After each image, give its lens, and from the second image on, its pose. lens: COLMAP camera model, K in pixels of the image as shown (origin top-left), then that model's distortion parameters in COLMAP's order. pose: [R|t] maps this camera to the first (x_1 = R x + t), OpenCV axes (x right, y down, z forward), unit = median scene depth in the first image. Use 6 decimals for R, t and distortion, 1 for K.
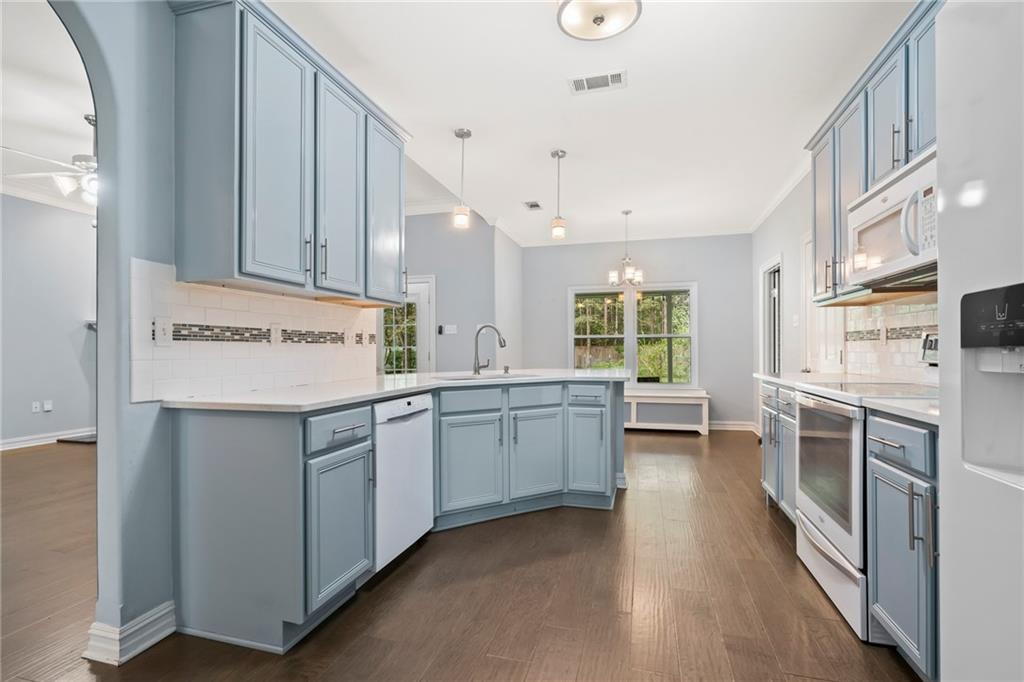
lens RADIAL K [[468.7, 0, 525.0], [0, 468.7, 345.3], [0, 0, 1]] dist [-0.003531, -0.000147]
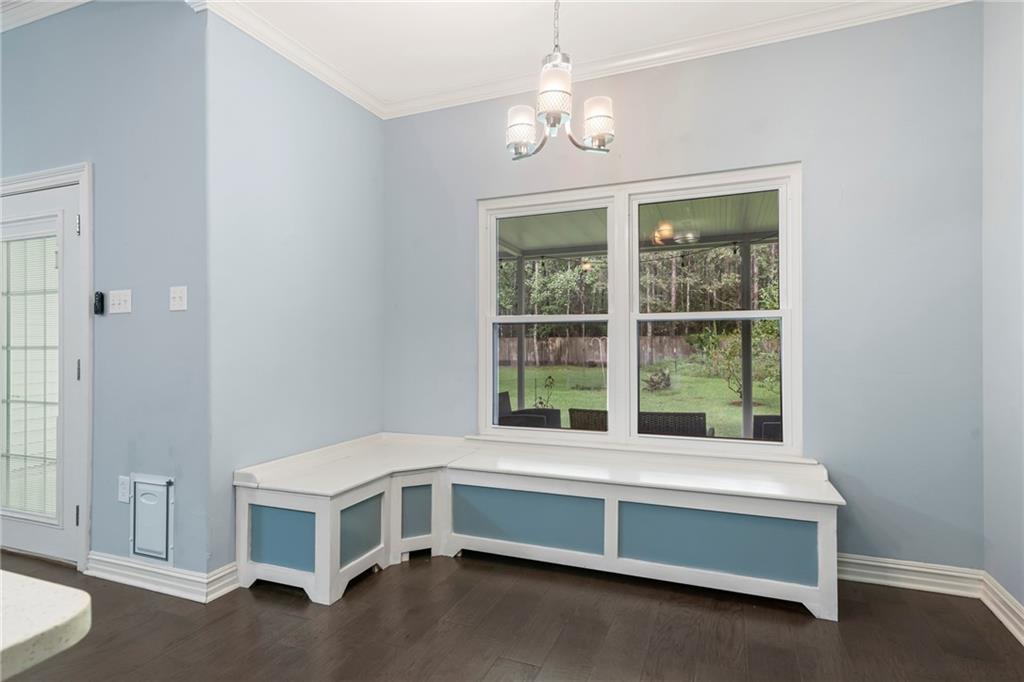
lens RADIAL K [[545.9, 0, 512.0], [0, 545.9, 341.0], [0, 0, 1]] dist [0.025192, -0.000099]
pose [[0.991181, -0.001383, -0.132507, 0.216170], [0.002896, 0.999933, 0.011232, -0.005415], [0.132482, -0.011517, 0.991118, 0.585291]]
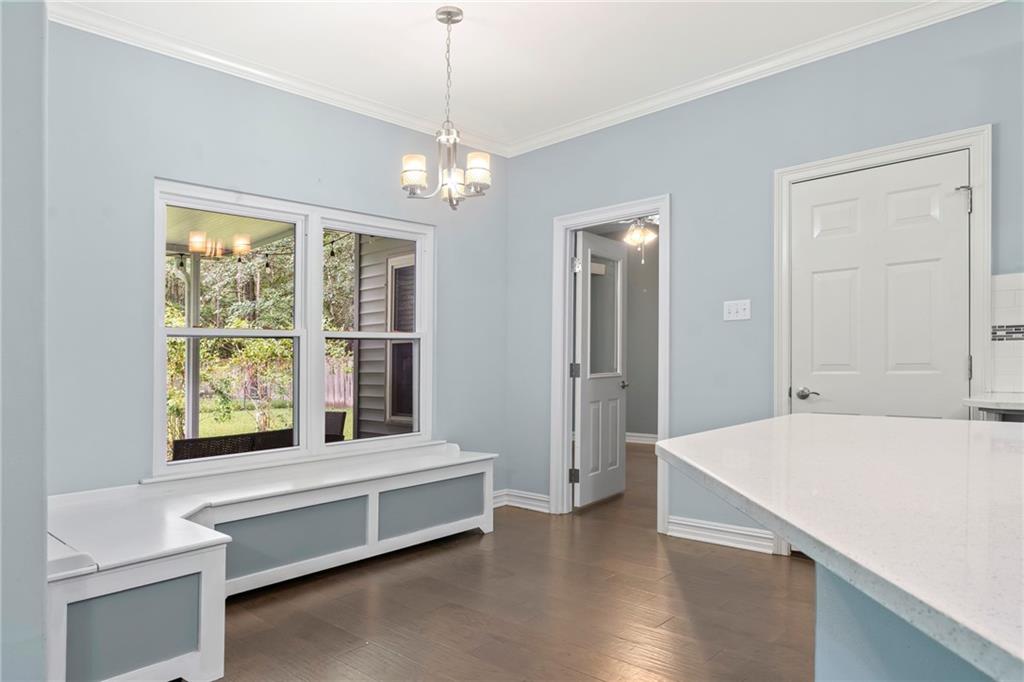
lens RADIAL K [[650.4, 0, 508.5], [0, 650.4, 356.3], [0, 0, 1]] dist [-0.004000, -0.000810]
pose [[0.486047, -0.001502, 0.873931, -0.216814], [0.005974, 0.999981, -0.001604, 0.002323], [-0.873912, 0.006001, 0.486047, 0.627500]]
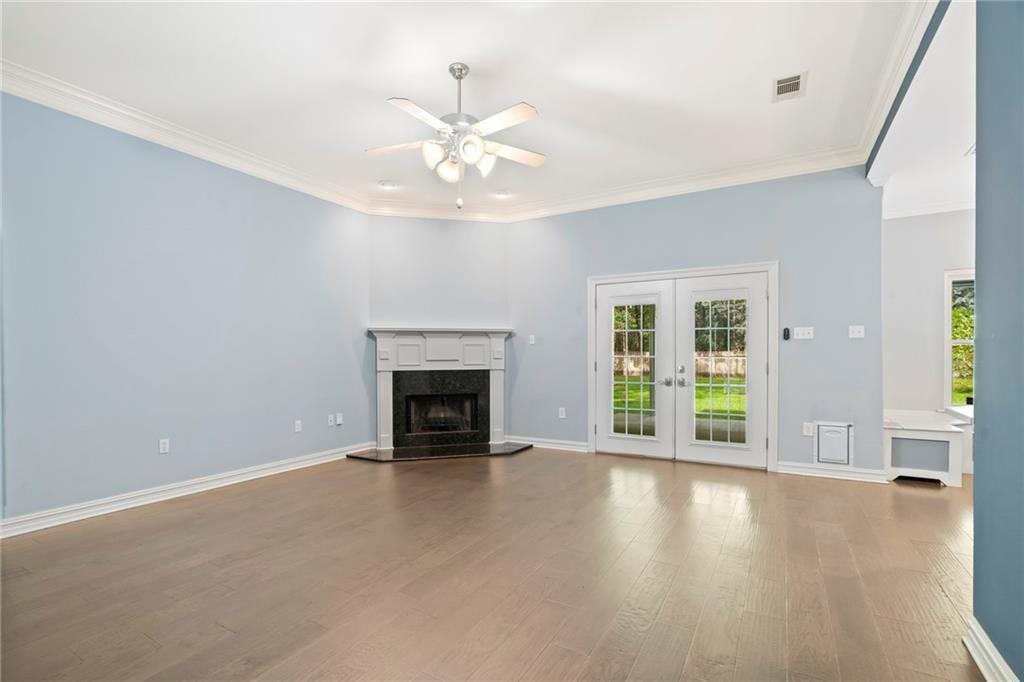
lens RADIAL K [[468.7, 0, 525.0], [0, 468.7, 345.3], [0, 0, 1]] dist [-0.003531, -0.000147]
pose [[0.971408, -0.003245, -0.237392, -0.406934], [0.002911, 0.999994, -0.001757, -0.013983], [0.237396, 0.001015, 0.971412, 0.166200]]
